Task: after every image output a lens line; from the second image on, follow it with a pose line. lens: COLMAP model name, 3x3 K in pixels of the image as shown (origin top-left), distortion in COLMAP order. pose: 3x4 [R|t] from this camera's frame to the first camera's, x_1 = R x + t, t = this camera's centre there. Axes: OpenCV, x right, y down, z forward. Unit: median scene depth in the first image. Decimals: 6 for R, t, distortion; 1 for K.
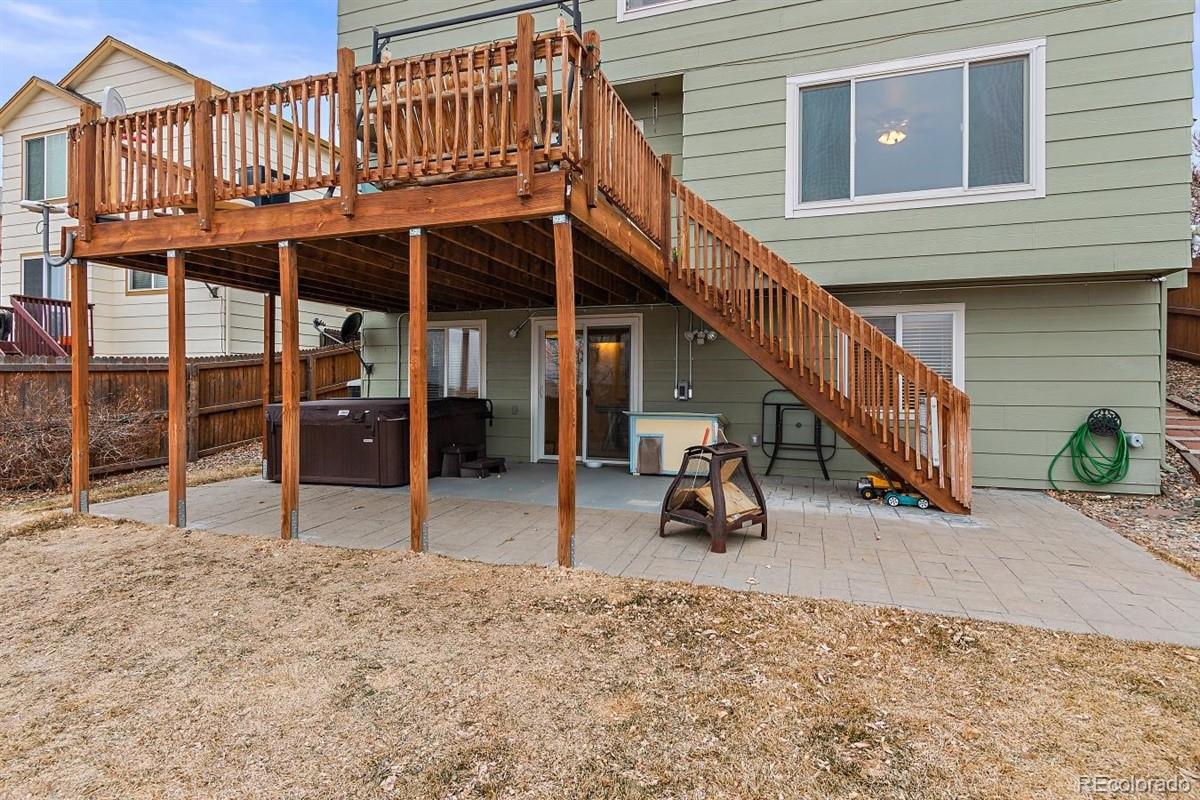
lens RADIAL K [[628.7, 0, 591.8], [0, 628.7, 389.3], [0, 0, 1]] dist [0.013857, -0.000149]
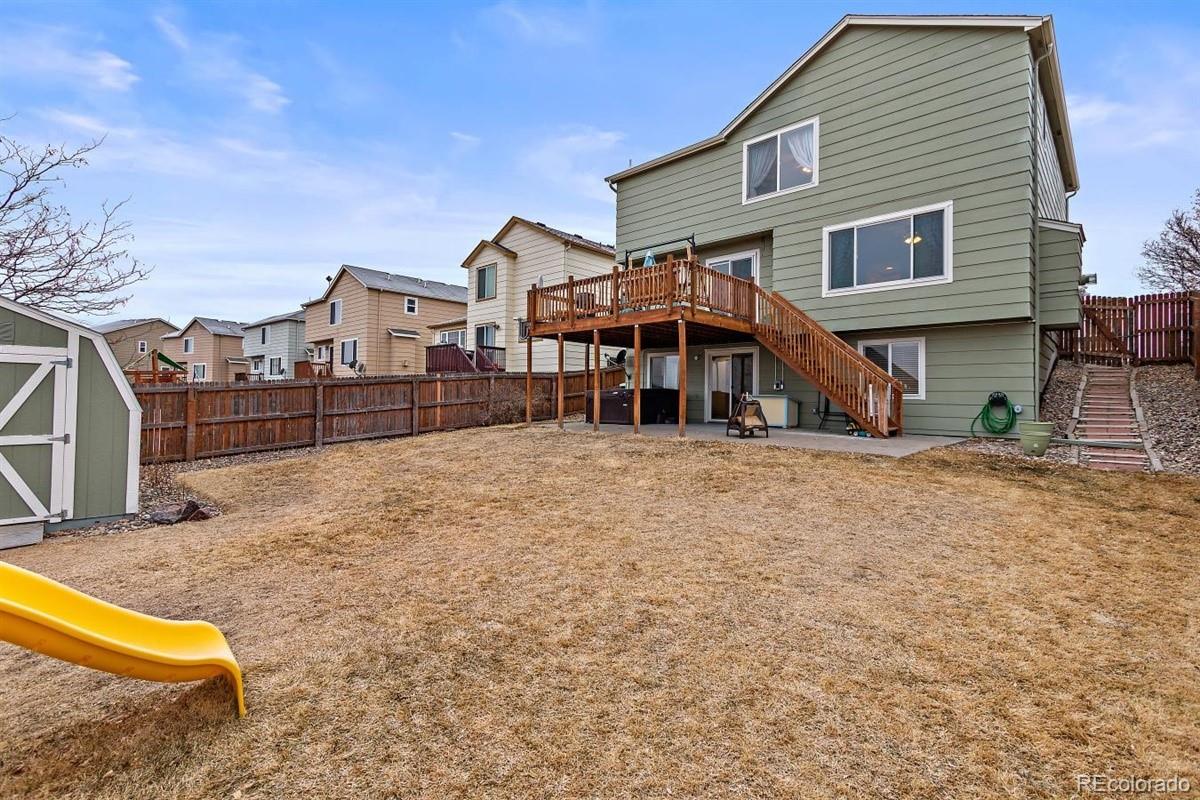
lens RADIAL K [[542.0, 0, 600.0], [0, 542.0, 395.8], [0, 0, 1]] dist [0.001665, 0.000492]
pose [[0.914281, 0.002907, -0.405071, 0.373956], [-0.007176, 0.999934, -0.009021, 0.062575], [0.405018, 0.011154, 0.914241, -0.887172]]
